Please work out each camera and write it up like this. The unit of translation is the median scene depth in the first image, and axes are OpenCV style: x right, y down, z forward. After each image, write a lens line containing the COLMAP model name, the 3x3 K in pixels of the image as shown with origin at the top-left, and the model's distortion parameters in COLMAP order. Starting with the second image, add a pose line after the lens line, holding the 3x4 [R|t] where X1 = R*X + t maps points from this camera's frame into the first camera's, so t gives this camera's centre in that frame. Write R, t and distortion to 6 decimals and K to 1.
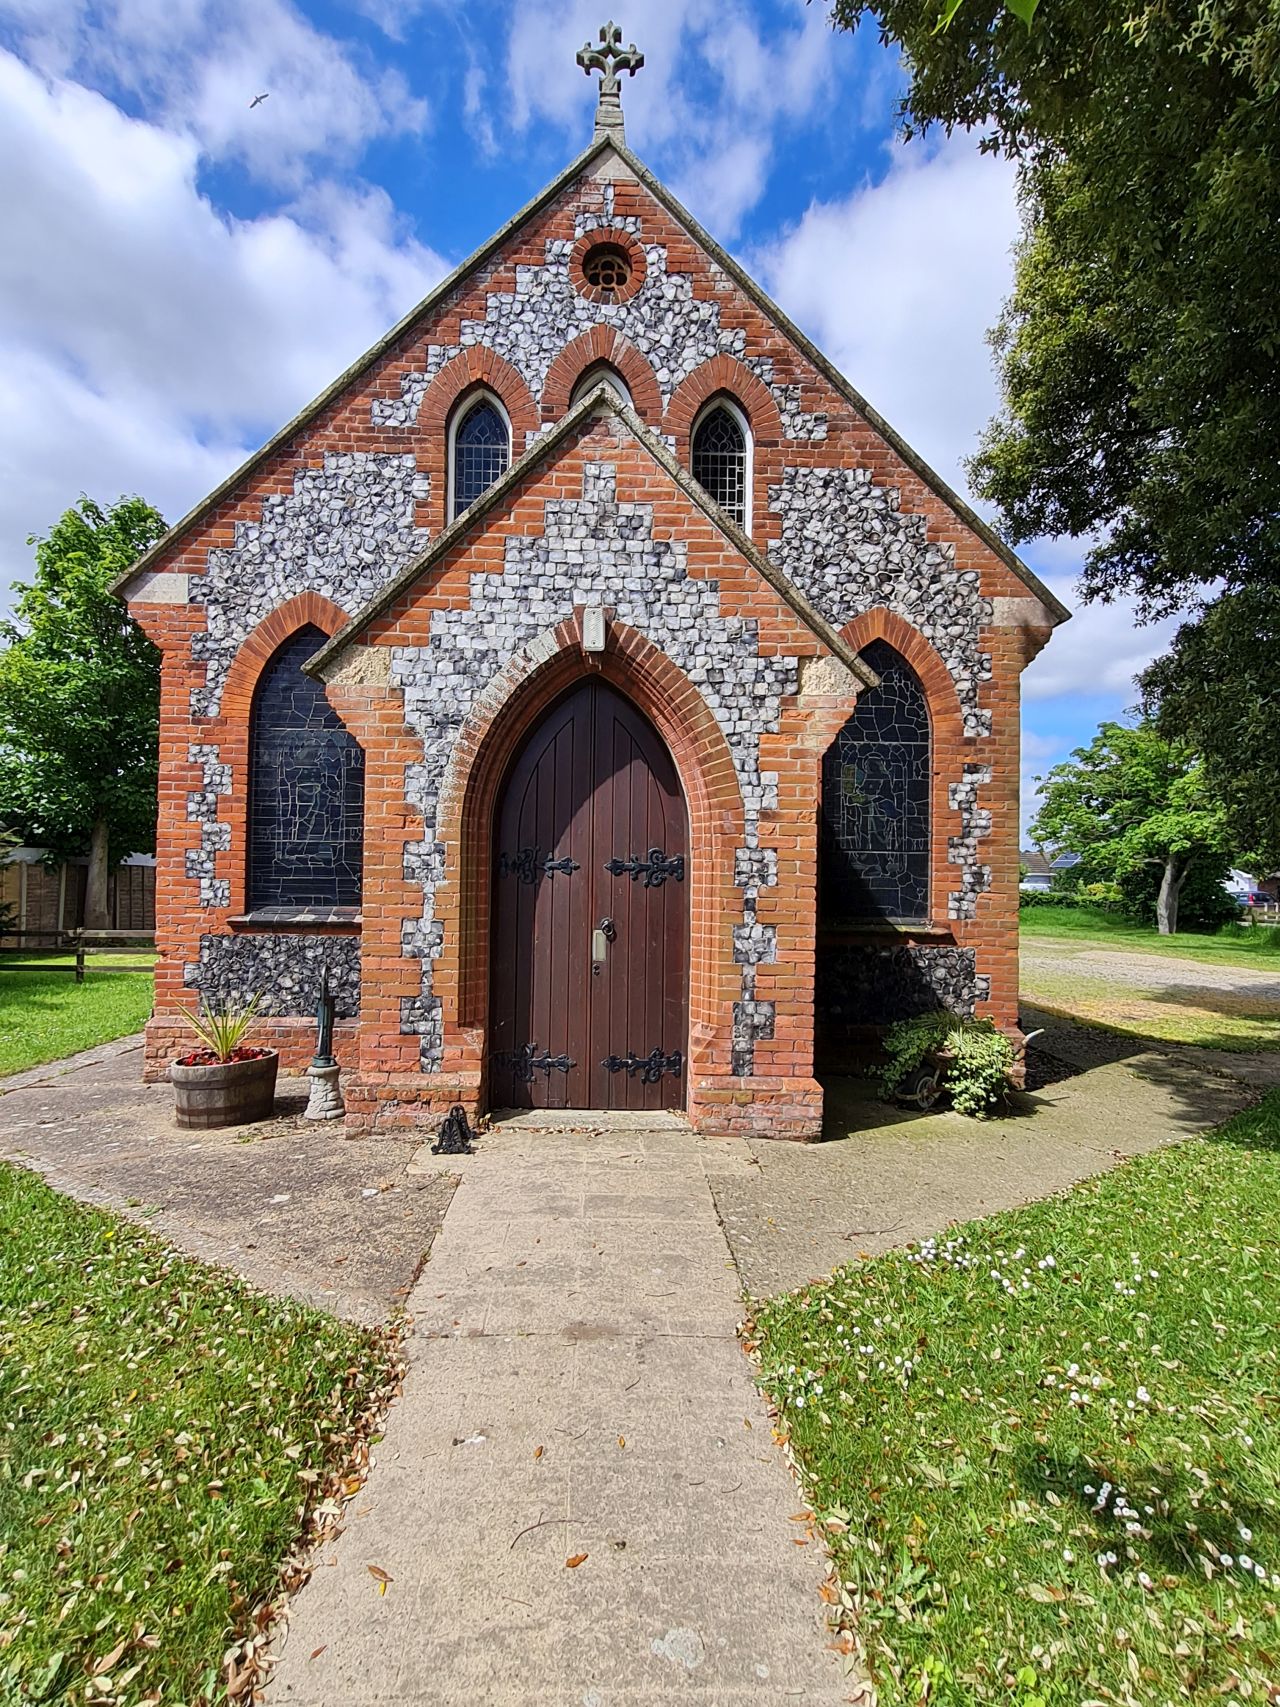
lens RADIAL K [[862.7, 0, 624.1], [0, 862.7, 850.4], [0, 0, 1]] dist [0.004197, 0.000776]
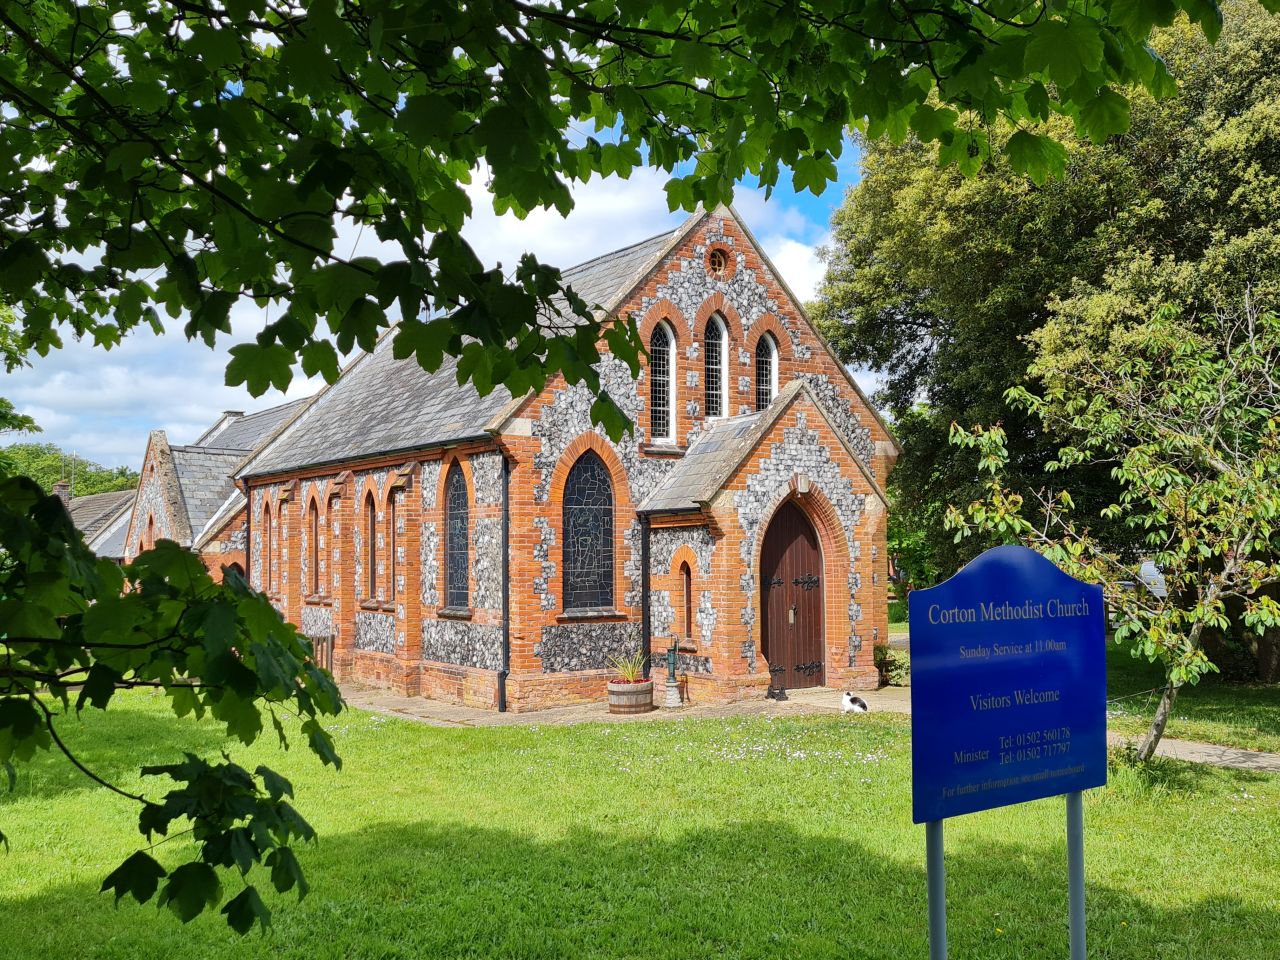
lens RADIAL K [[1262.1, 0, 636.3], [0, 1262.1, 482.4], [0, 0, 1]] dist [0.052798, 0.007360]
pose [[0.851791, 0.008821, 0.523808, -1.659443], [0.005678, 0.999644, -0.026067, -0.124782], [-0.523851, 0.025178, 0.851438, -1.276676]]
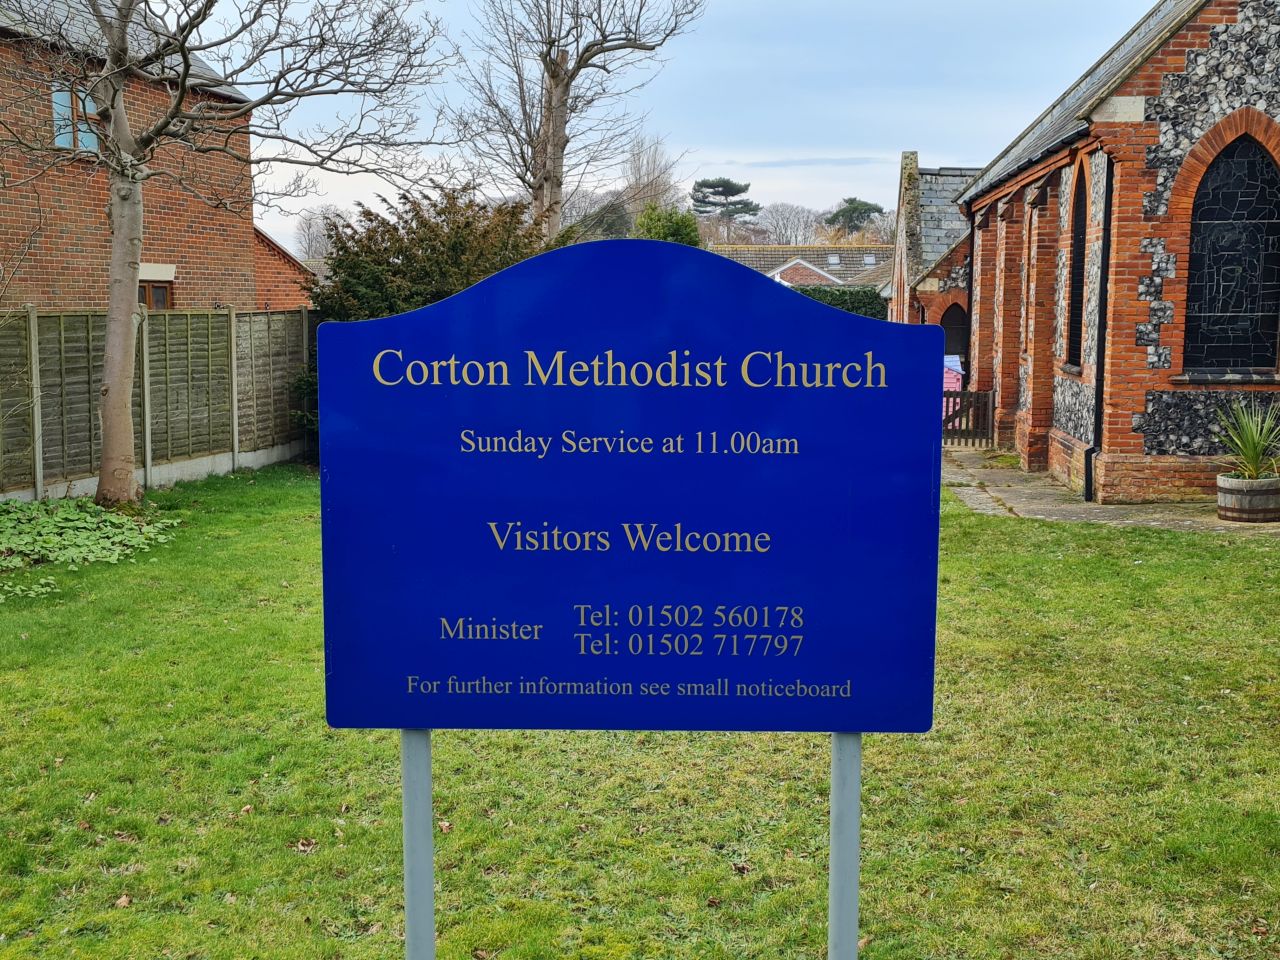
lens RADIAL K [[1423.6, 0, 646.2], [0, 1423.6, 483.2], [0, 0, 1]] dist [0.047992, -0.011450]
pose [[0.990695, 0.005931, -0.135971, -0.925933], [0.014727, 0.988513, 0.150420, -0.094662], [0.135301, -0.151023, 0.979227, -1.171127]]
